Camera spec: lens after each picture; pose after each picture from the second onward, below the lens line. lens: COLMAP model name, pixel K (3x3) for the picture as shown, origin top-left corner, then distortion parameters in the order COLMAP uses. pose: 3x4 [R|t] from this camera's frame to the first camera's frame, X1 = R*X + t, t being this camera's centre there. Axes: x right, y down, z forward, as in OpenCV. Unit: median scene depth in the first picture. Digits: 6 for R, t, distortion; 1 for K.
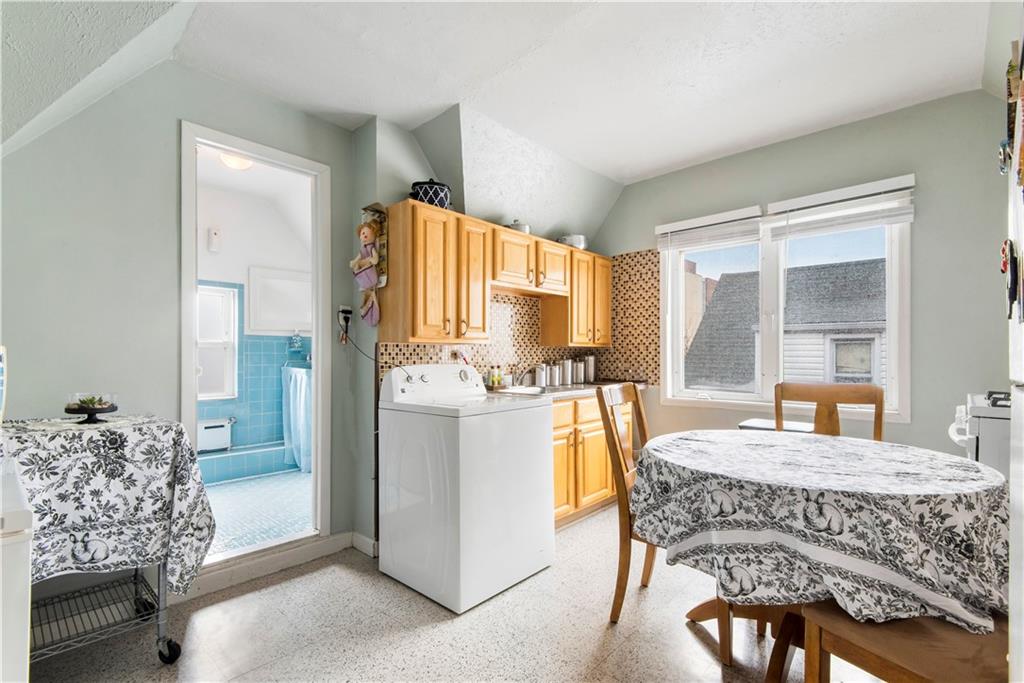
lens RADIAL K [[478.5, 0, 502.1], [0, 478.5, 358.5], [0, 0, 1]] dist [0.035032, -0.000327]
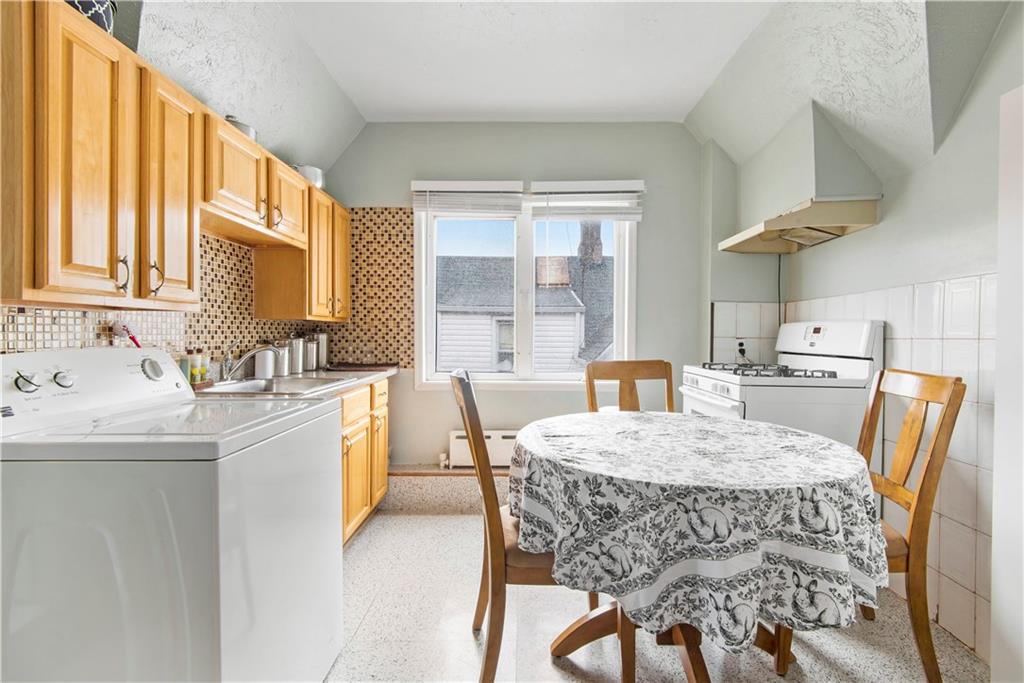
lens RADIAL K [[470.8, 0, 512.0], [0, 470.8, 341.5], [0, 0, 1]] dist [0.053023, -0.030086]
pose [[0.728379, -0.006324, 0.685145, -0.128800], [-0.000587, 0.999951, 0.009854, -0.000433], [-0.685174, -0.007580, 0.728340, 0.279887]]
